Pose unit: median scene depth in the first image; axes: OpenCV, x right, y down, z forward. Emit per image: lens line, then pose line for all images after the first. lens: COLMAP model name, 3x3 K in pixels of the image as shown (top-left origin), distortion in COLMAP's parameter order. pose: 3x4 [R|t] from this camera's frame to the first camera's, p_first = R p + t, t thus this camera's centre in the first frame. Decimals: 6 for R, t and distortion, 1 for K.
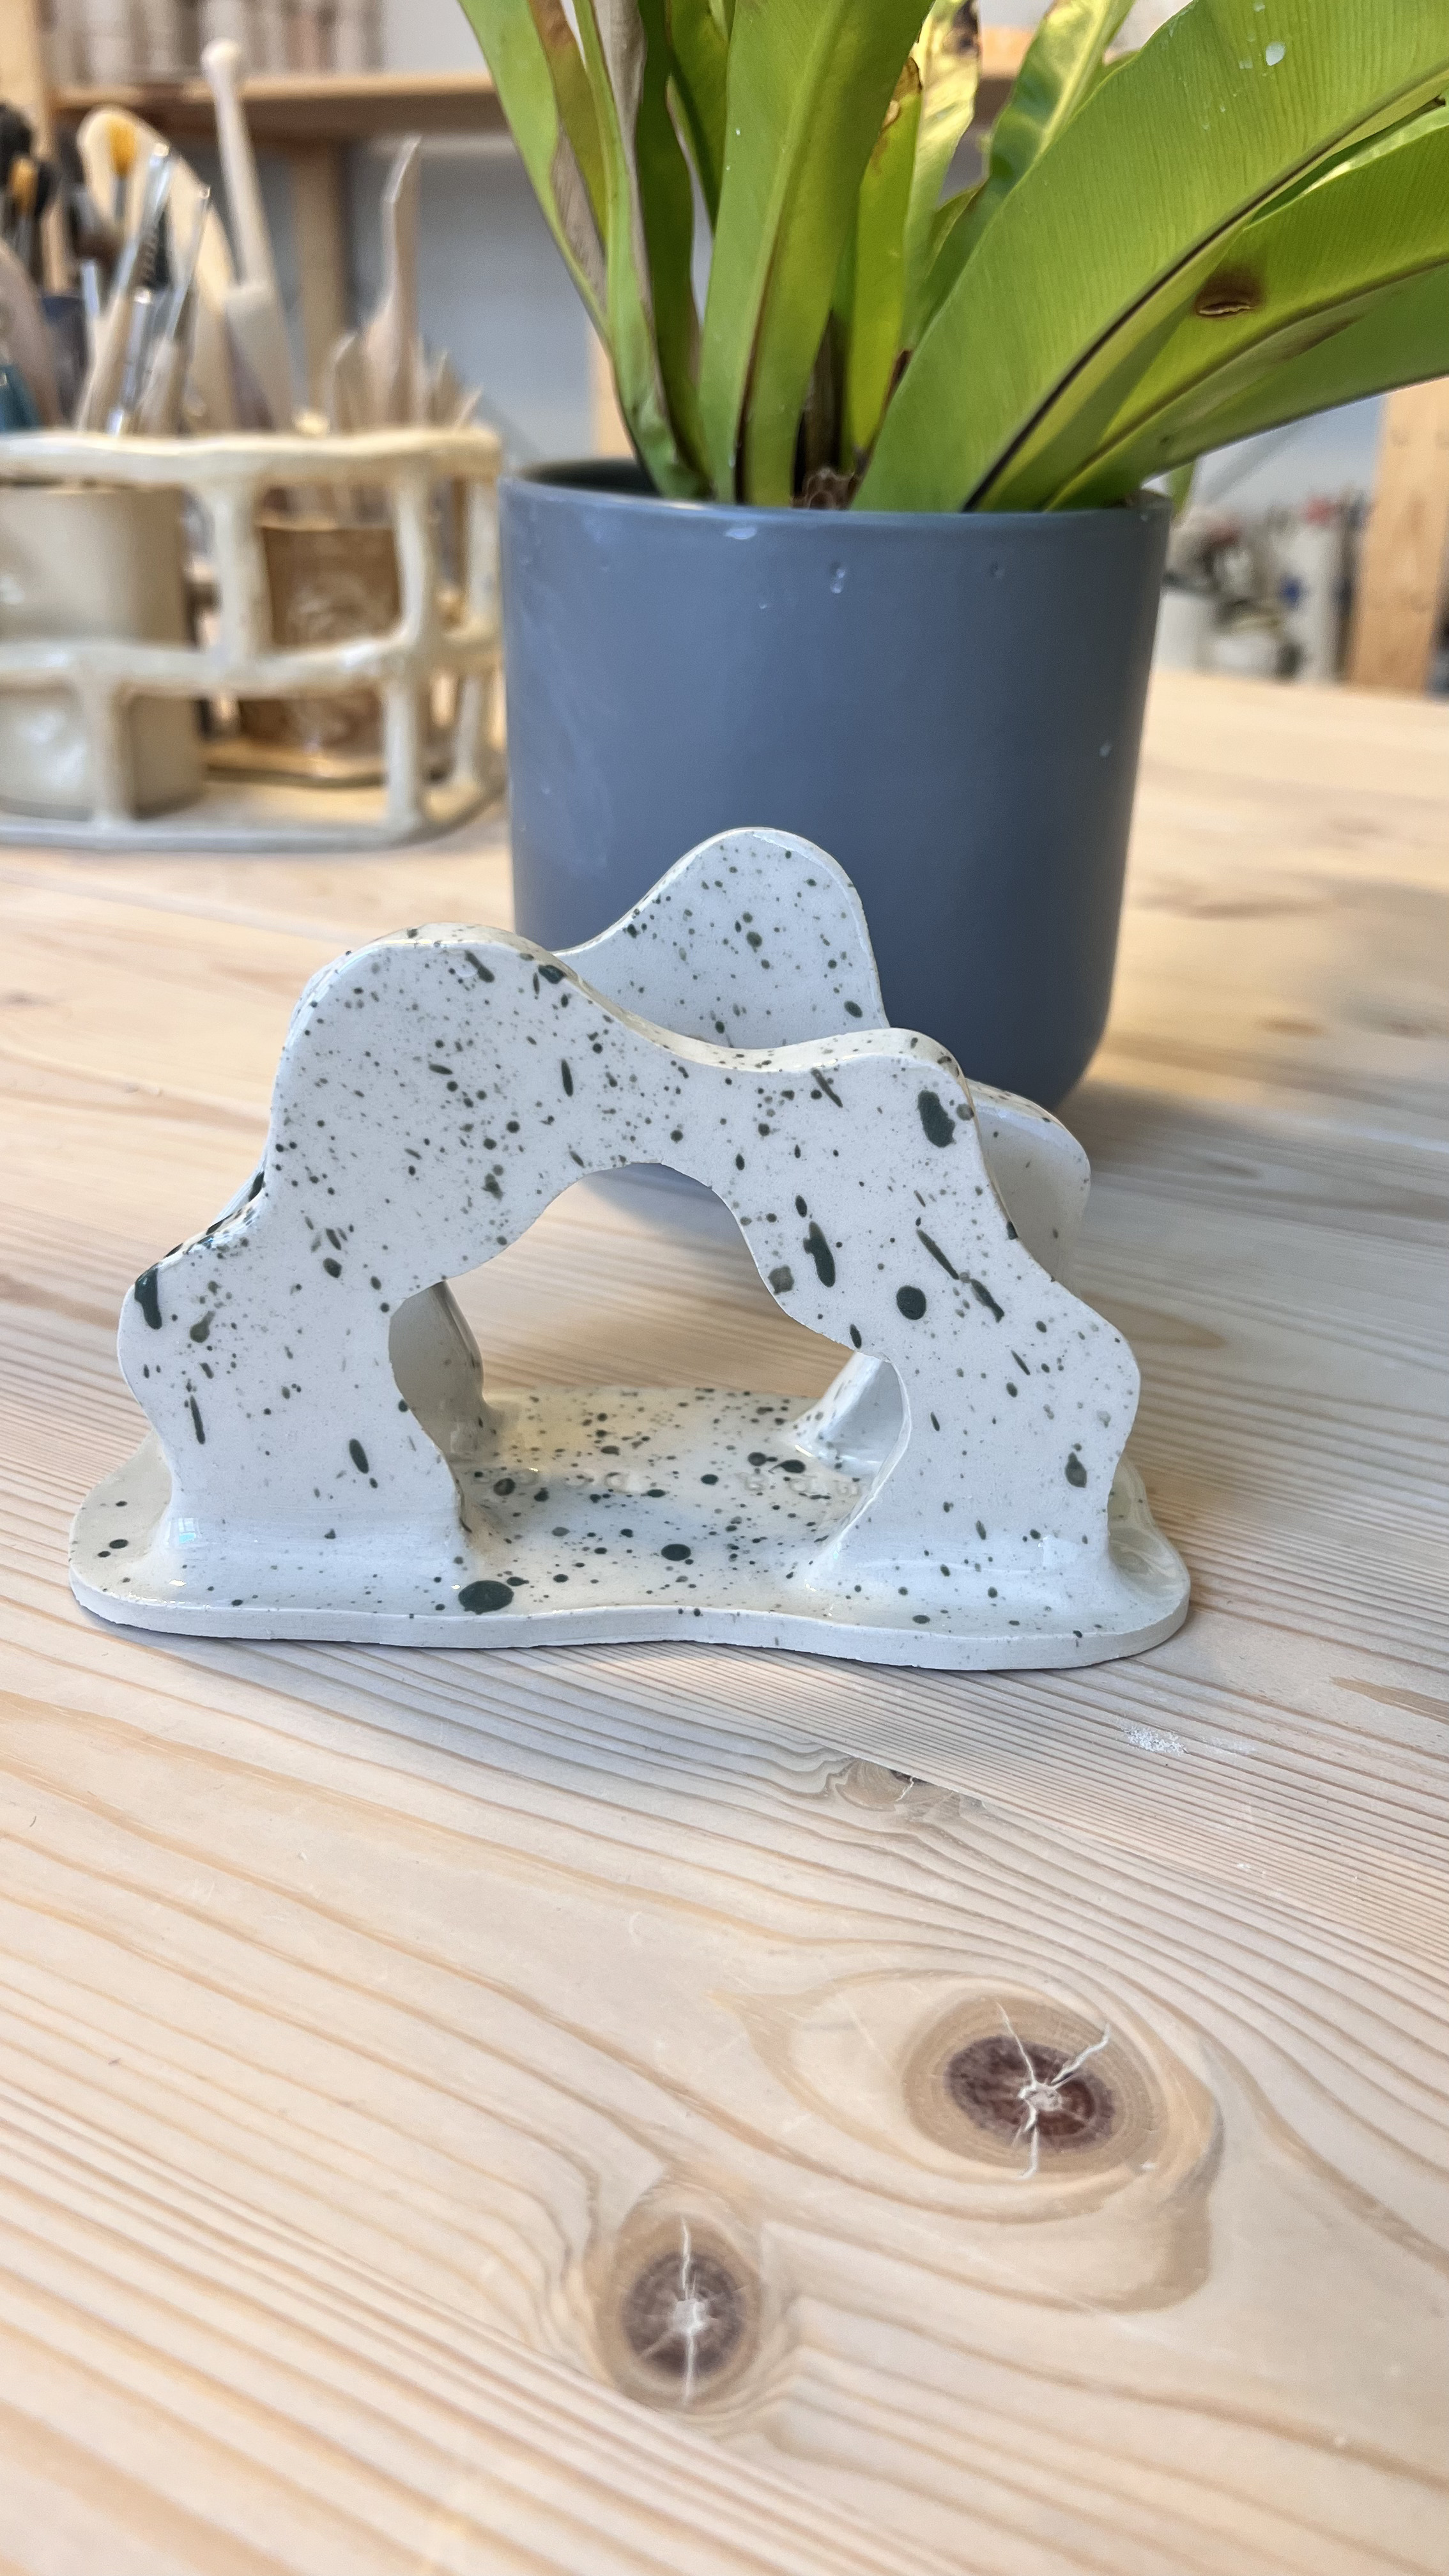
lens RADIAL K [[2007.9, 0, 733.5], [0, 2007.9, 1287.7], [0, 0, 1]] dist [-0.010604, -0.009866]
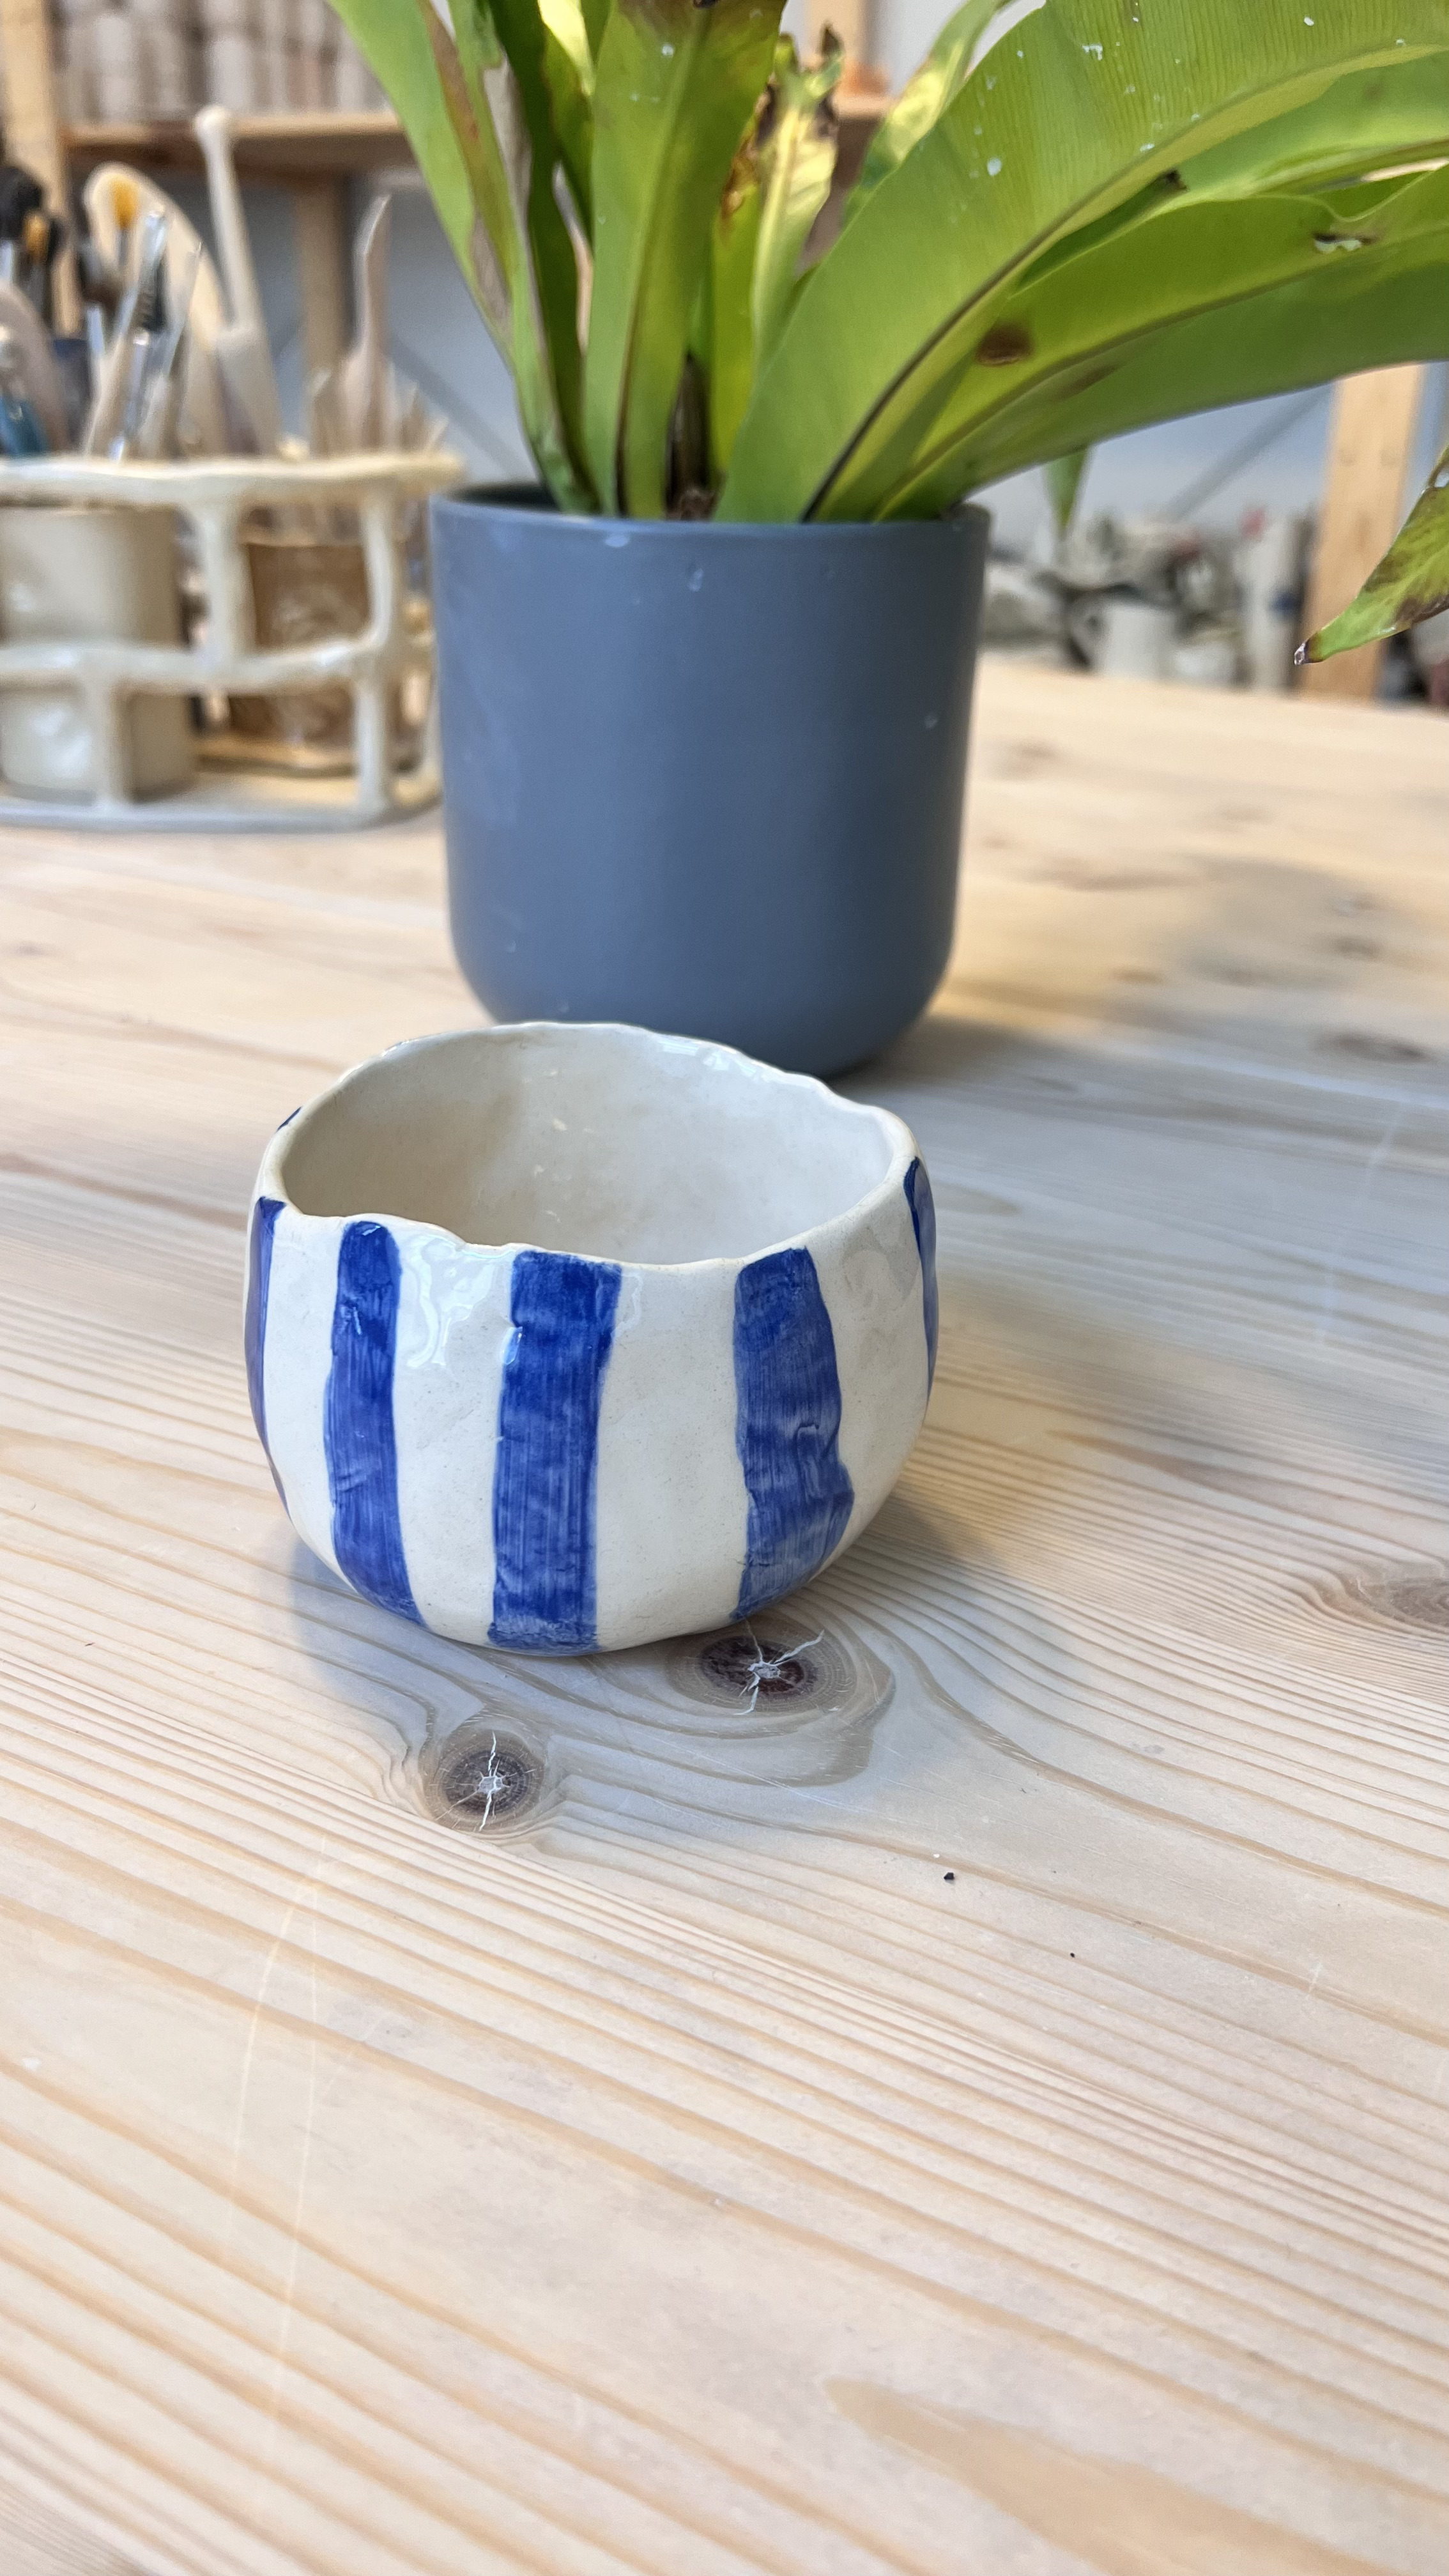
lens RADIAL K [[2001.1, 0, 717.5], [0, 2001.1, 1289.1], [0, 0, 1]] dist [-0.013402, -0.003746]
pose [[0.999942, 0.002587, -0.010434, 0.127344], [-0.002665, 0.999969, -0.007473, 0.144622], [0.010414, 0.007501, 0.999918, -0.347630]]
